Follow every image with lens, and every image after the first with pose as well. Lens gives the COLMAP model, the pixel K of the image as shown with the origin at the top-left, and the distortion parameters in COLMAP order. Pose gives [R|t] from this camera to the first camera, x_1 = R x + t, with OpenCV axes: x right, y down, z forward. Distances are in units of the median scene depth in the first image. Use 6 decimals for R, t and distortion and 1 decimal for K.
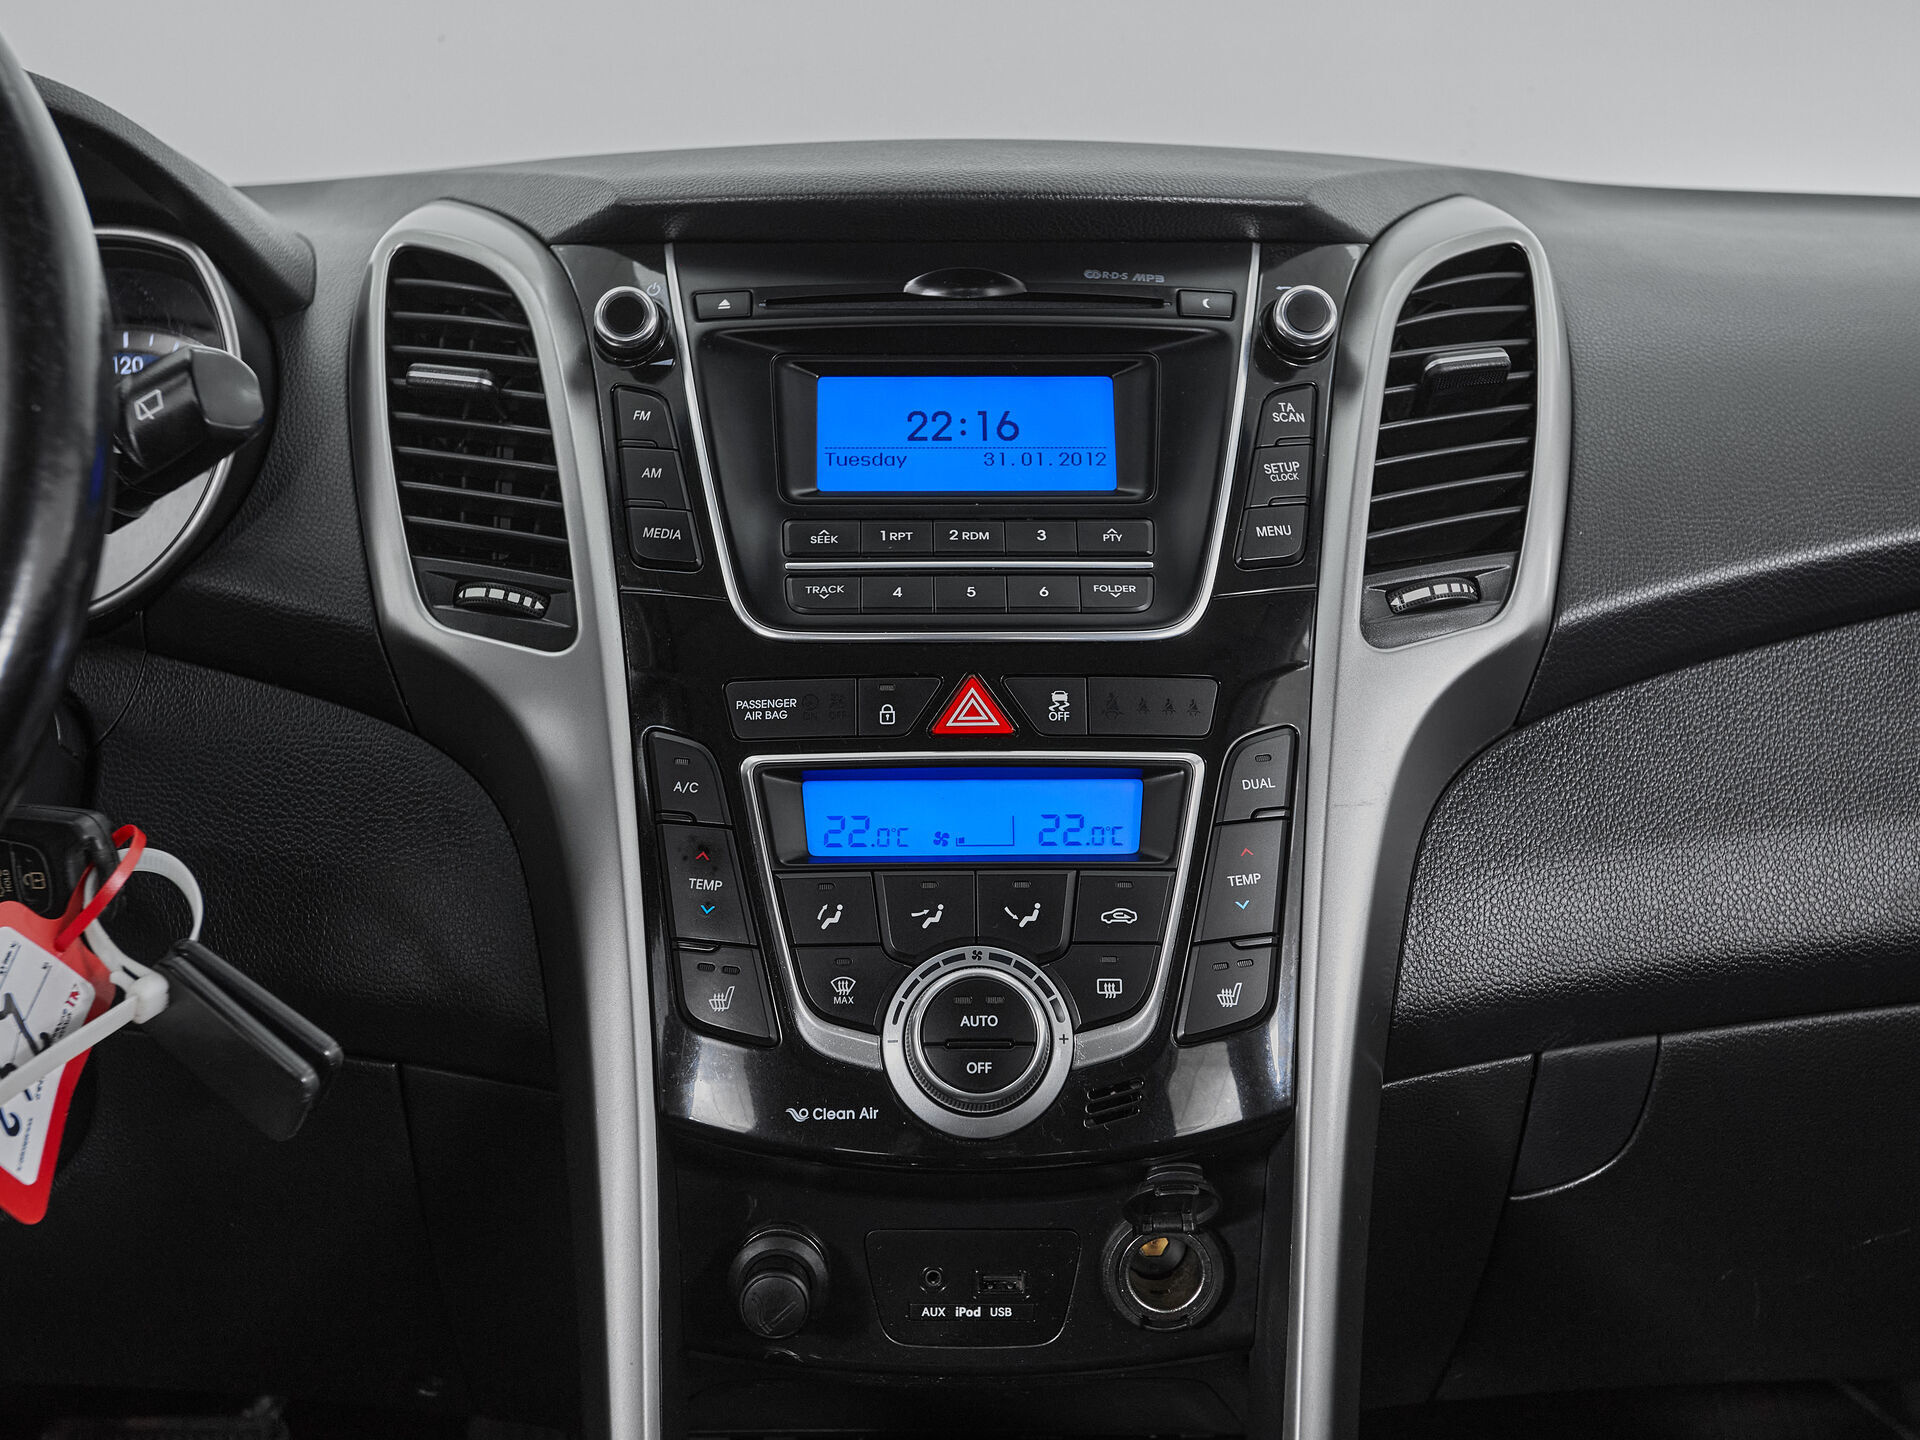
lens RADIAL K [[2541.7, 0, 922.3], [0, 2541.7, 726.4], [0, 0, 1]] dist [0.007339, 0.000000]
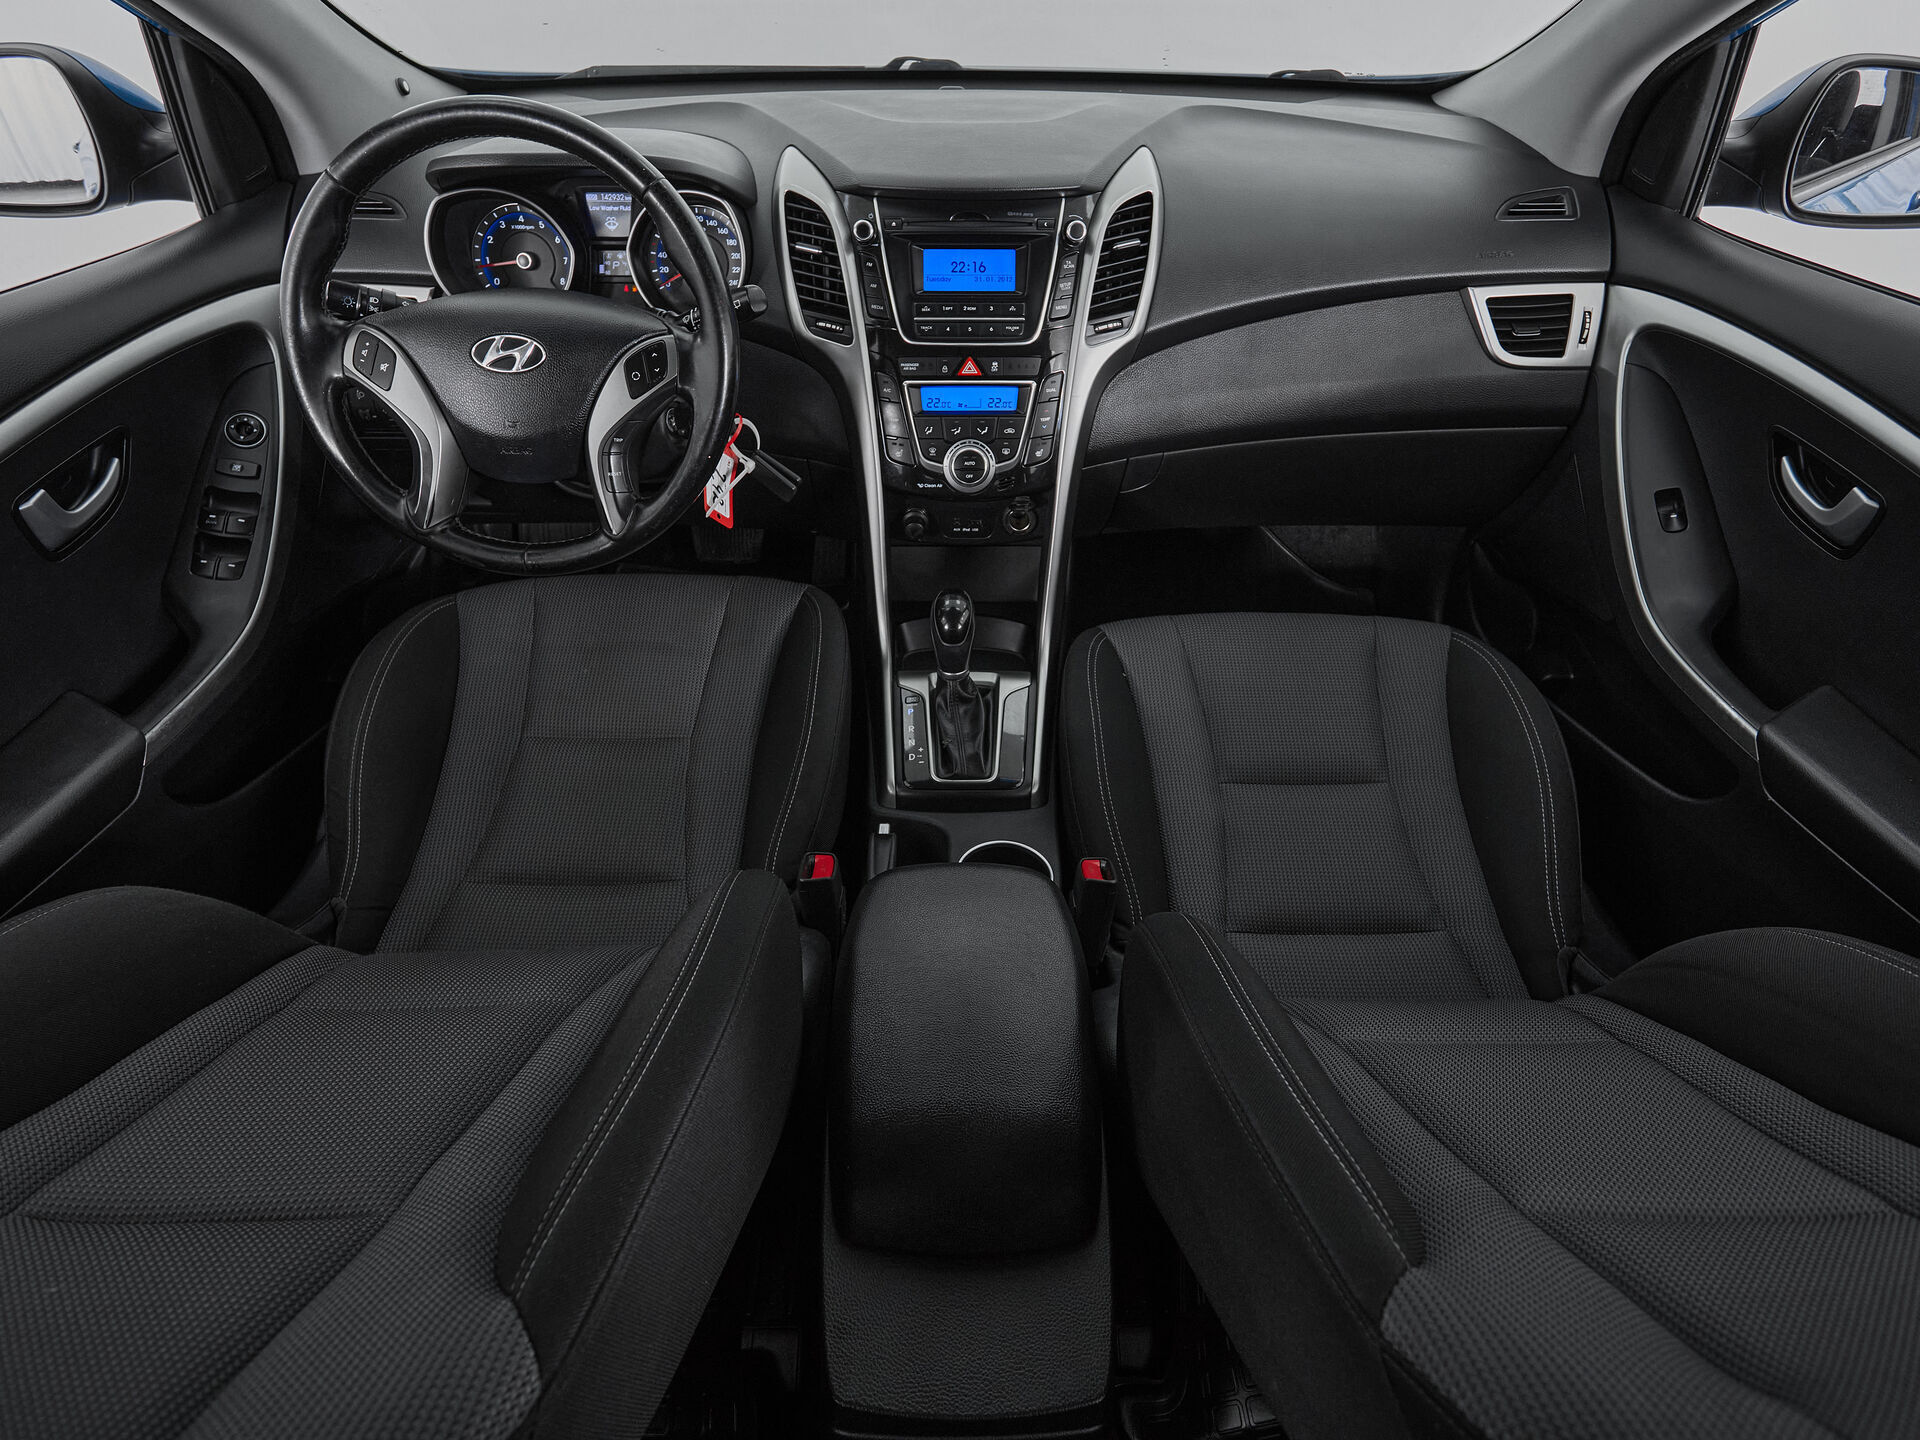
lens RADIAL K [[1047.6, 0, 963.8], [0, 1047.6, 723.5], [0, 0, 1]] dist [-0.001599, -0.001082]
pose [[0.999941, 0.008859, 0.006300, 0.007208], [-0.010845, 0.853280, 0.521341, -0.331539], [-0.000757, -0.521378, 0.853325, -0.461474]]
